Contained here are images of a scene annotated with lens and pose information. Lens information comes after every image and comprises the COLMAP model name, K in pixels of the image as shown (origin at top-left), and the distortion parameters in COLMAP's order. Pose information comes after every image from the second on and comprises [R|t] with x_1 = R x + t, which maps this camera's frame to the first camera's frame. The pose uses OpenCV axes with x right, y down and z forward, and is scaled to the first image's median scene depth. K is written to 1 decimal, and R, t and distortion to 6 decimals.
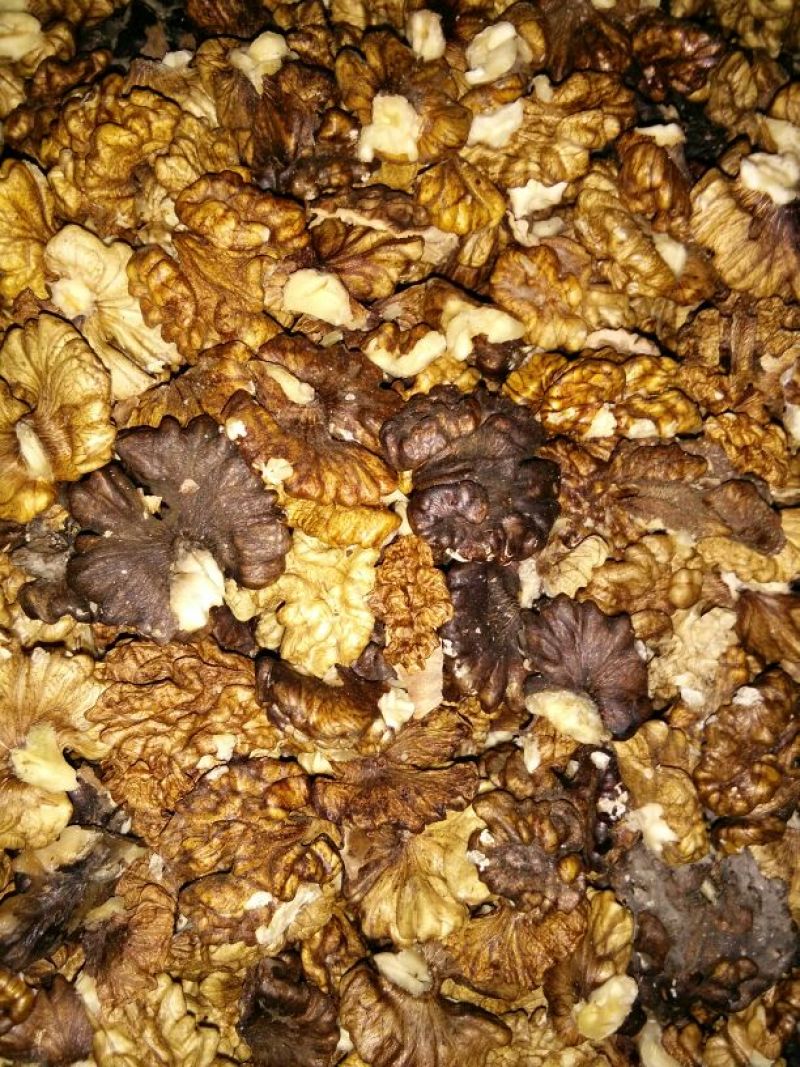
lens RADIAL K [[856.3, 0, 404.0], [0, 856.3, 559.4], [0, 0, 1]] dist [0.081629, -0.109017]
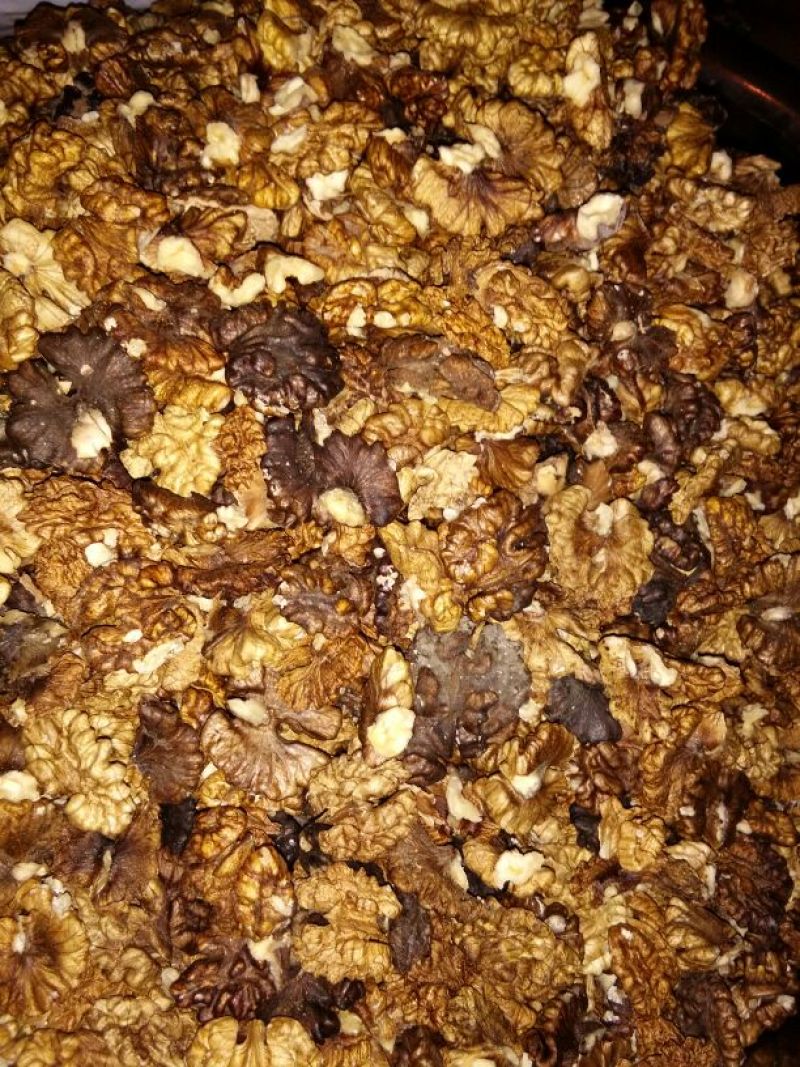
lens RADIAL K [[856.3, 0, 404.0], [0, 856.3, 559.4], [0, 0, 1]] dist [0.081629, -0.109017]
pose [[0.998277, -0.046883, -0.035272, 0.327166], [0.042544, 0.992449, -0.115041, 0.420104], [0.040399, 0.113343, 0.992734, -0.426919]]
